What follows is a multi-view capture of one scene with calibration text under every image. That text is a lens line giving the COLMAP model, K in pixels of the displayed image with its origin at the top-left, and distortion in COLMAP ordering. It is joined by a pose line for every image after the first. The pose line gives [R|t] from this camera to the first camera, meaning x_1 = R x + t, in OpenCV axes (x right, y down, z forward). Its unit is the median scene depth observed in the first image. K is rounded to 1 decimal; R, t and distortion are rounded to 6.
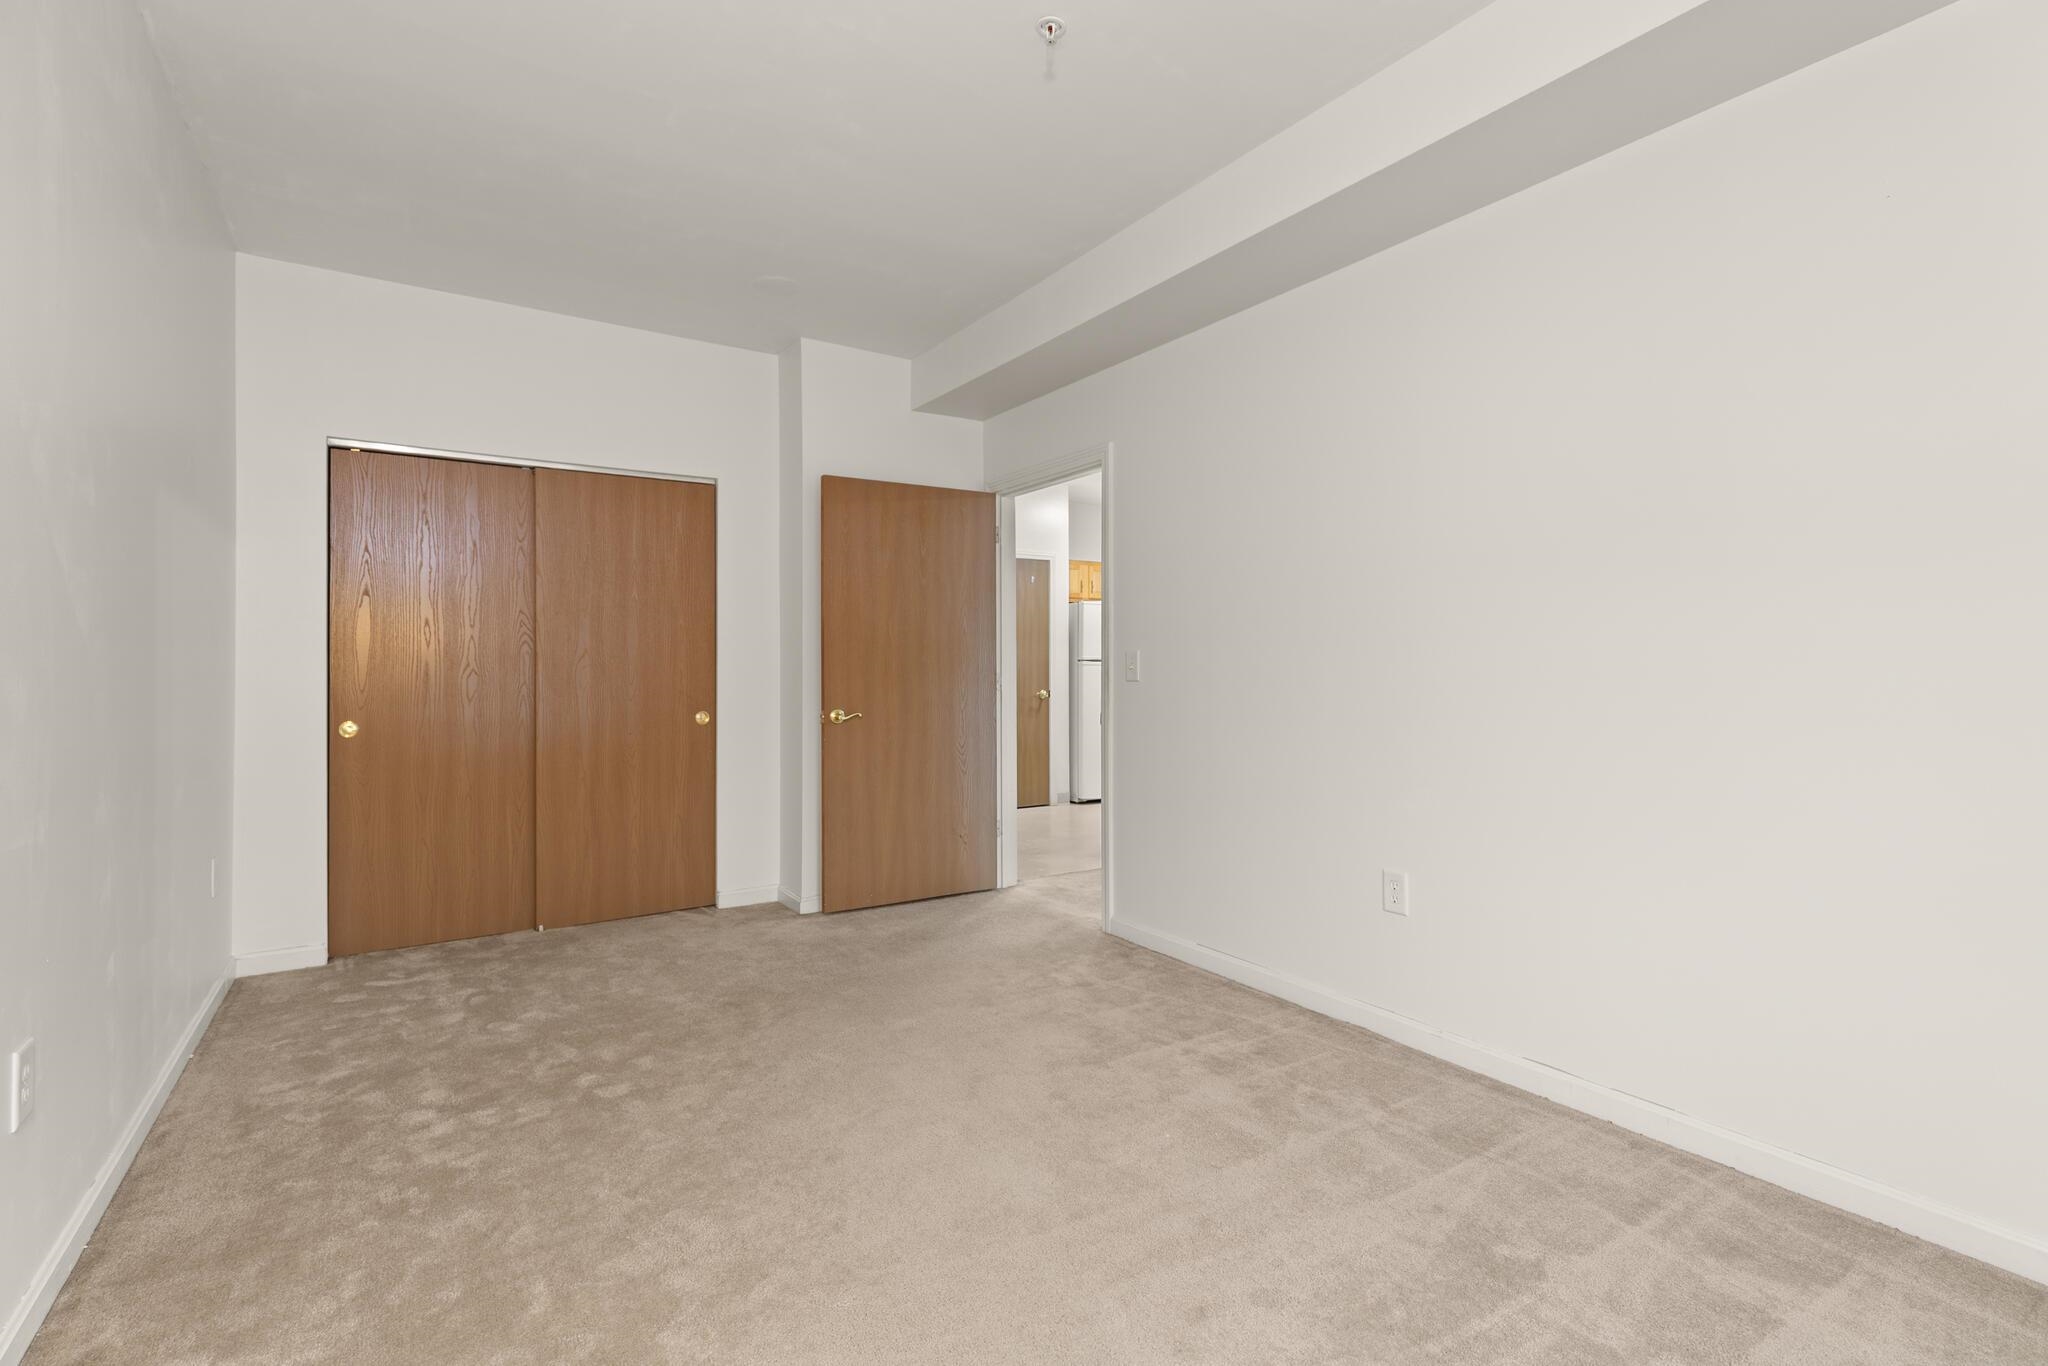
lens RADIAL K [[924.3, 0, 1026.1], [0, 924.3, 673.9], [0, 0, 1]] dist [-0.000075, 0.000021]
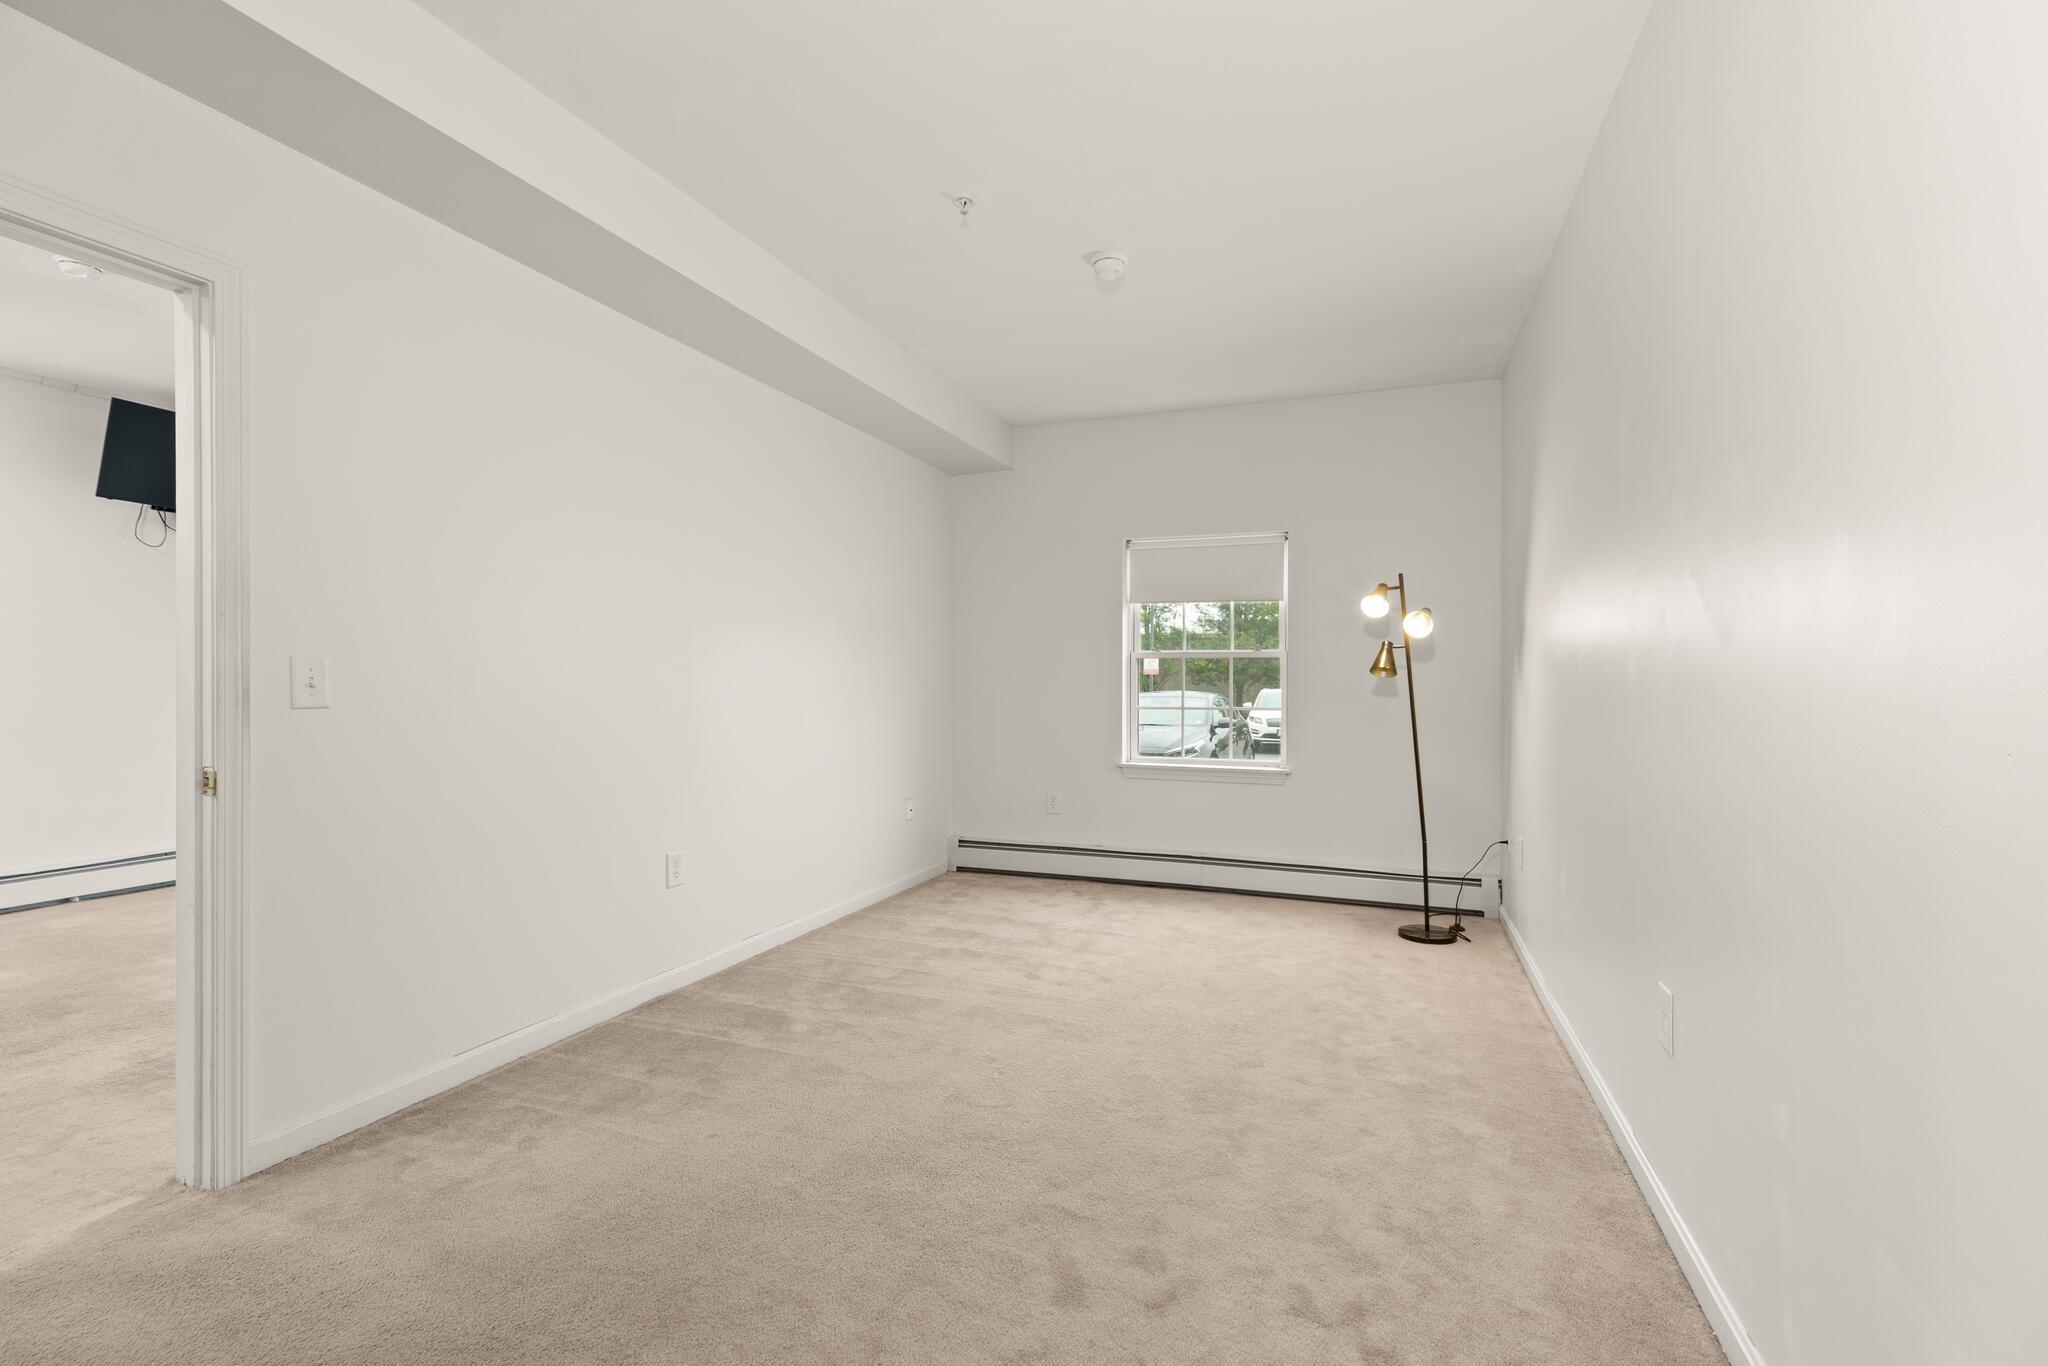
lens RADIAL K [[937.1, 0, 1024.2], [0, 937.1, 684.4], [0, 0, 1]] dist [0.000210, 0.000010]
pose [[-0.585650, 0.002674, 0.810560, -0.930439], [0.003528, 0.999993, -0.000750, -0.010418], [-0.810556, 0.002421, -0.585655, 1.411947]]
